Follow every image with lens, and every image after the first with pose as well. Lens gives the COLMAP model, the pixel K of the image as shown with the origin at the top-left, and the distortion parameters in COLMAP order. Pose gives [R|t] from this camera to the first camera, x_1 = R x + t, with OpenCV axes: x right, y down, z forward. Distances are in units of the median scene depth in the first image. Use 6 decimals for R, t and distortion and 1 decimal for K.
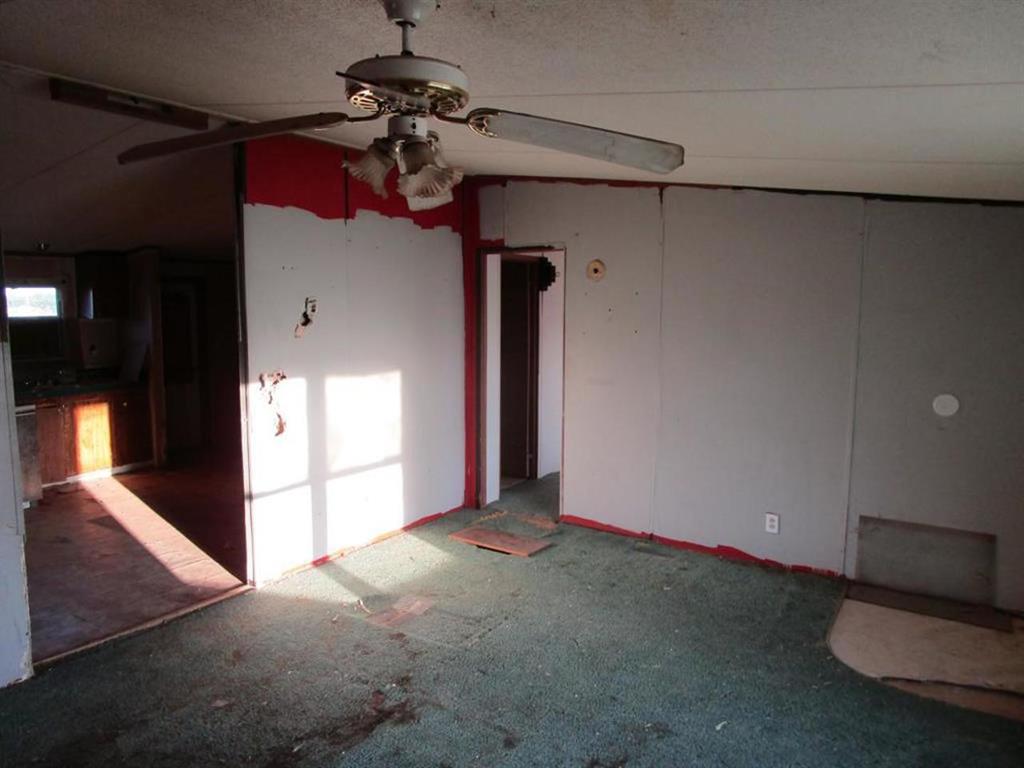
lens RADIAL K [[740.1, 0, 506.7], [0, 740.1, 381.8], [0, 0, 1]] dist [-0.030360, 0.000150]
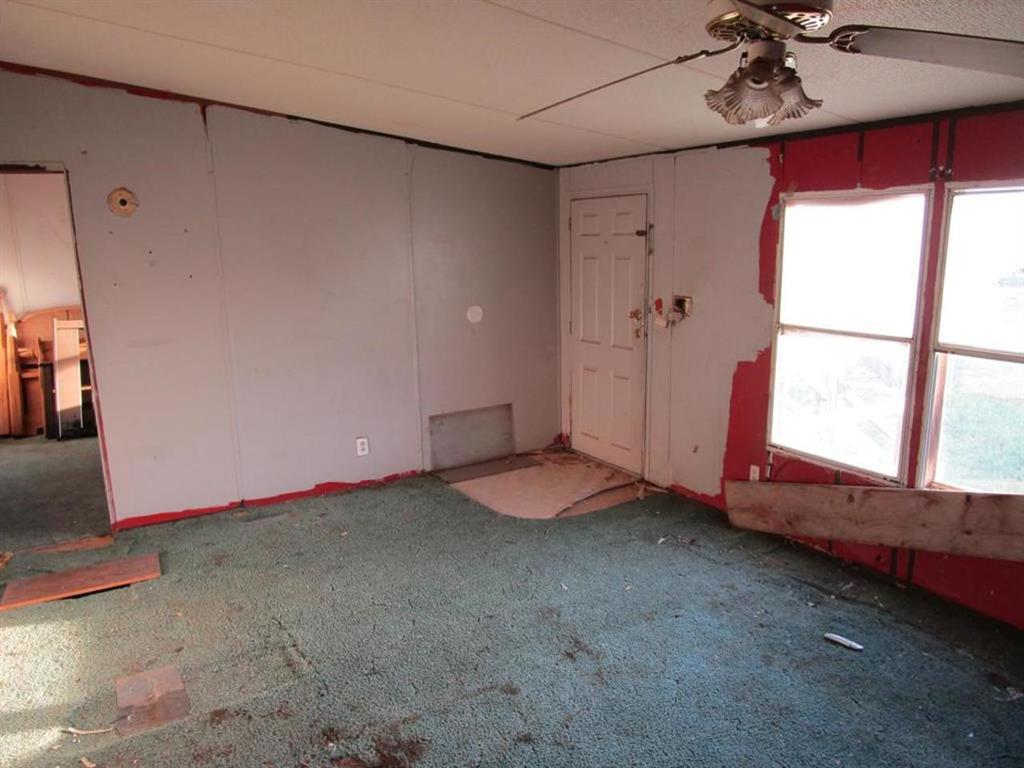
lens RADIAL K [[740.1, 0, 506.7], [0, 740.1, 381.8], [0, 0, 1]] dist [-0.030360, 0.000150]
pose [[0.412918, -0.189364, 0.890865, -0.497214], [0.122187, 0.980822, 0.151852, -0.036892], [-0.902535, 0.046149, 0.428137, 0.357010]]
